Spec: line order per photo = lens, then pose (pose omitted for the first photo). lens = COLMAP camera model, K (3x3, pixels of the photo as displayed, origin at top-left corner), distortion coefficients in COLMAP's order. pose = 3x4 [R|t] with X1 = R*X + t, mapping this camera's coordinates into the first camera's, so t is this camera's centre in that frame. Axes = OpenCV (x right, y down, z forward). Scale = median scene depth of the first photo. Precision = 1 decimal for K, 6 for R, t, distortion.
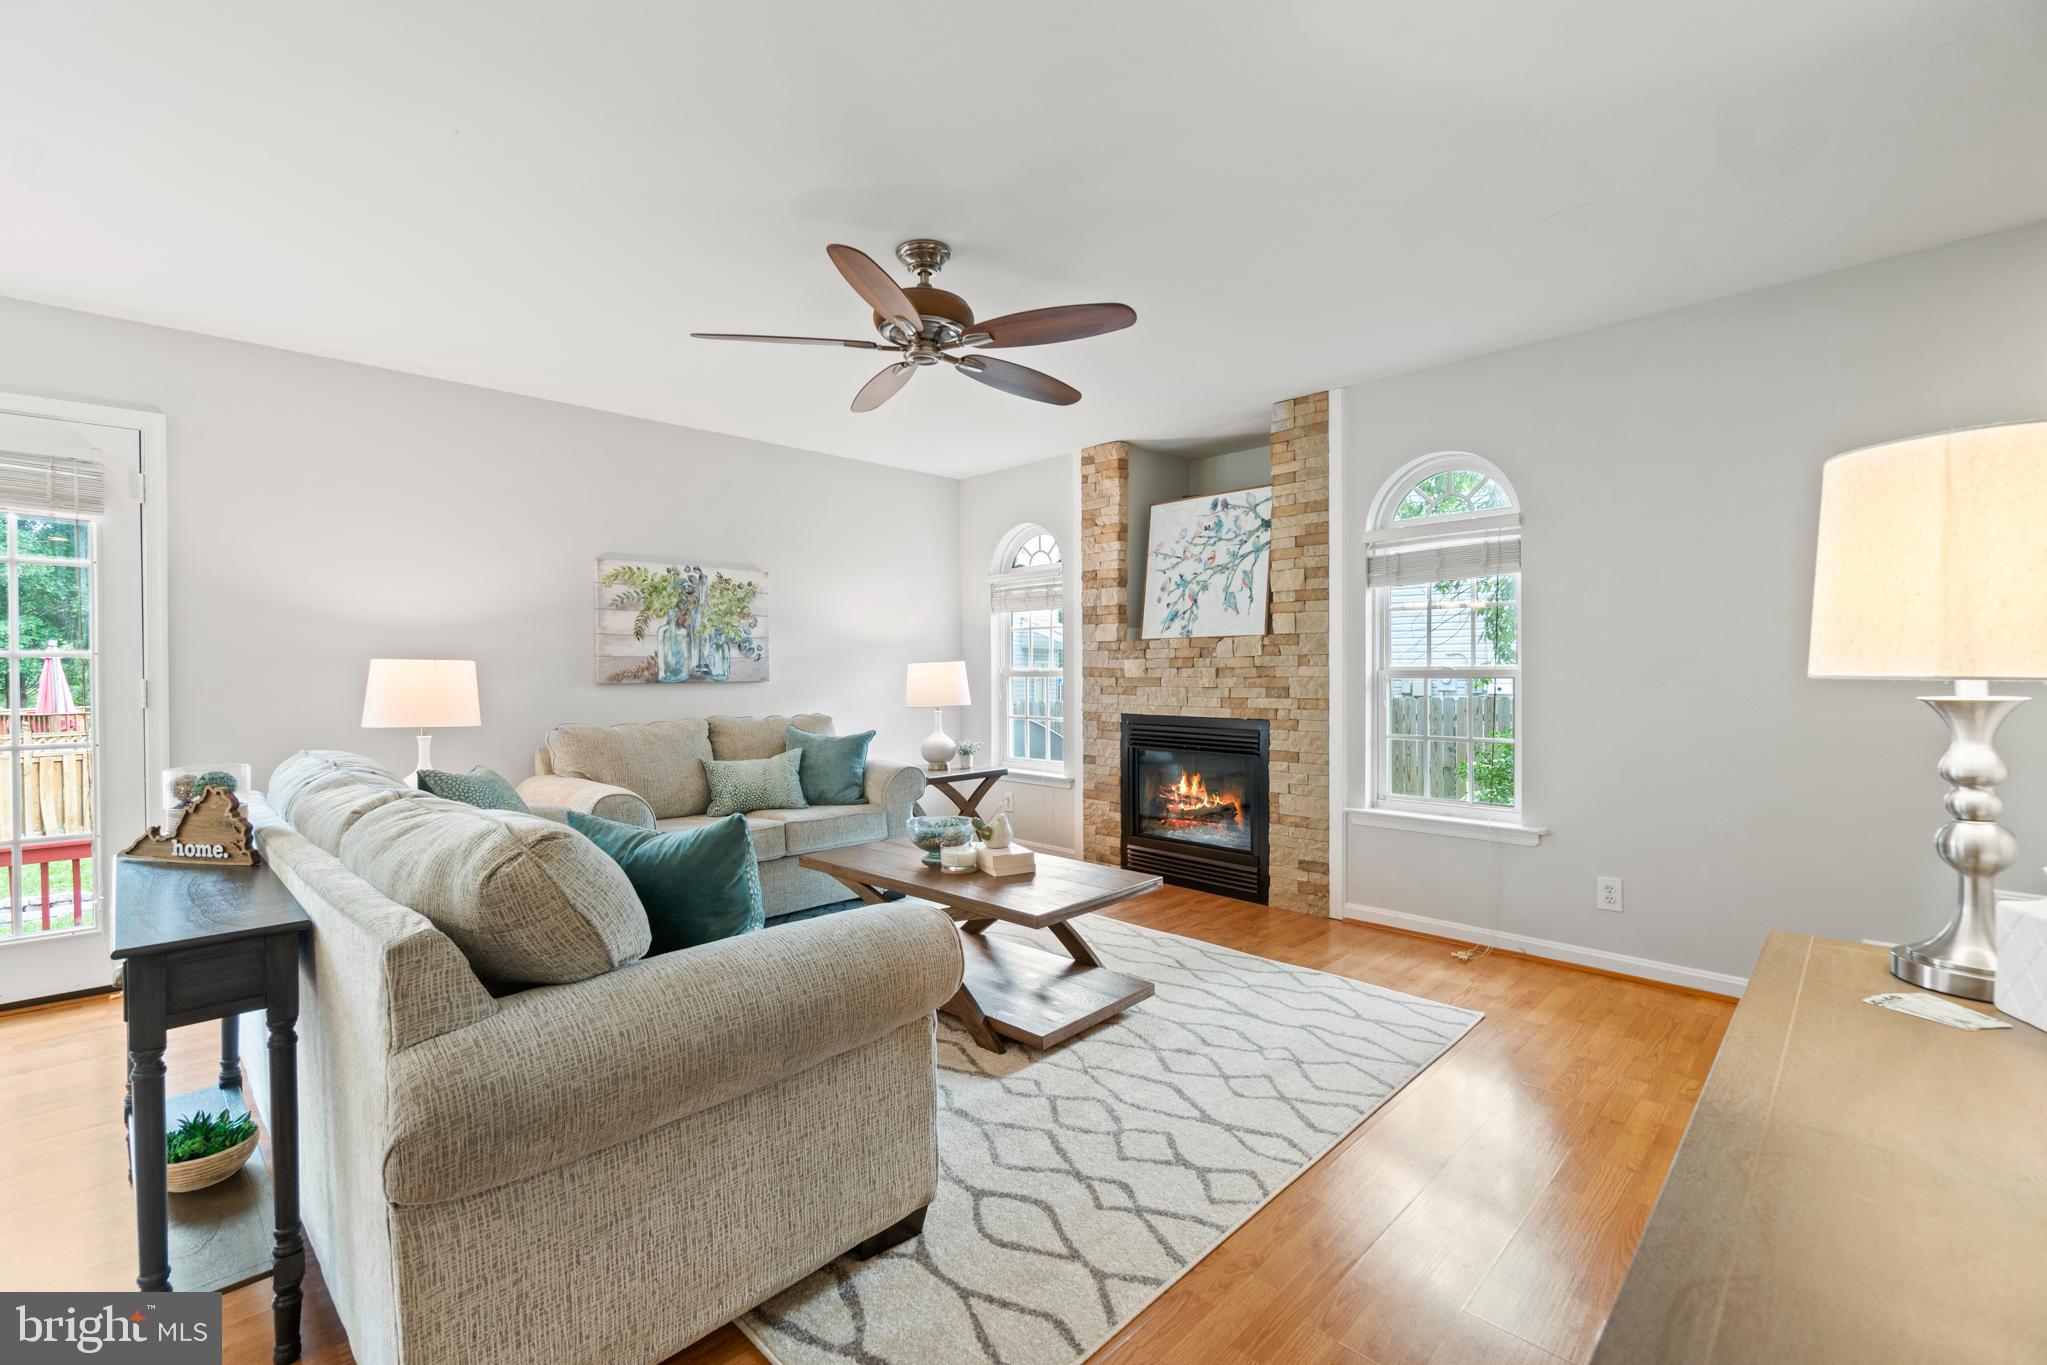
lens RADIAL K [[882.2, 0, 1039.5], [0, 882.2, 680.8], [0, 0, 1]] dist [-0.005500, 0.000483]
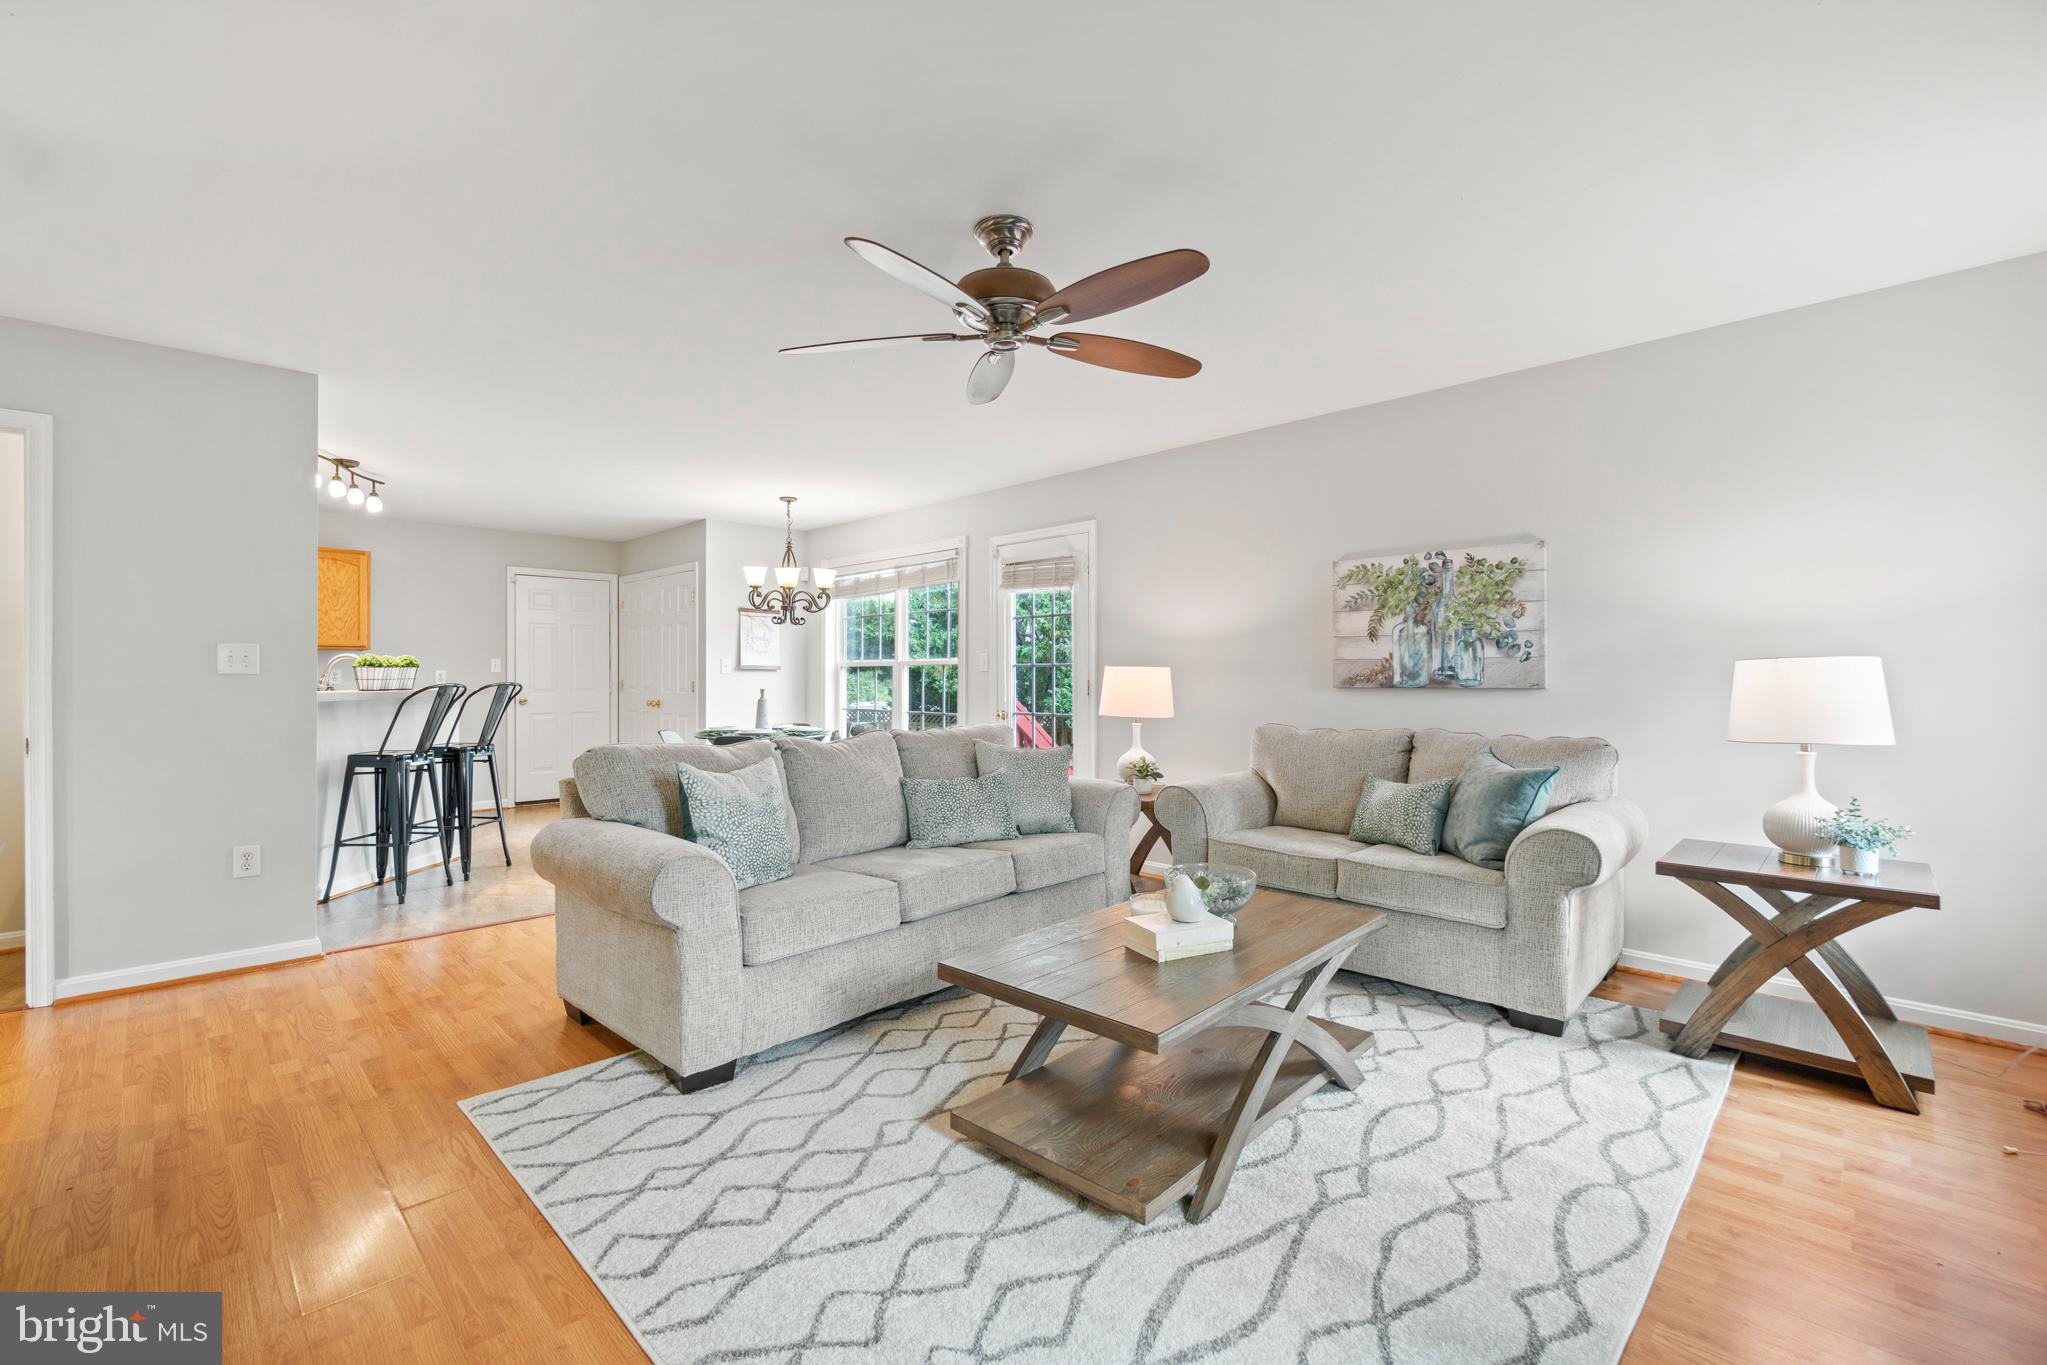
lens RADIAL K [[882.2, 0, 985.6], [0, 882.2, 675.3], [0, 0, 1]] dist [-0.005500, 0.000483]
pose [[-0.034580, 0.003288, -0.999397, 0.475957], [-0.011146, 0.999931, 0.003675, -0.008820], [0.999340, 0.011266, -0.034541, 0.600397]]
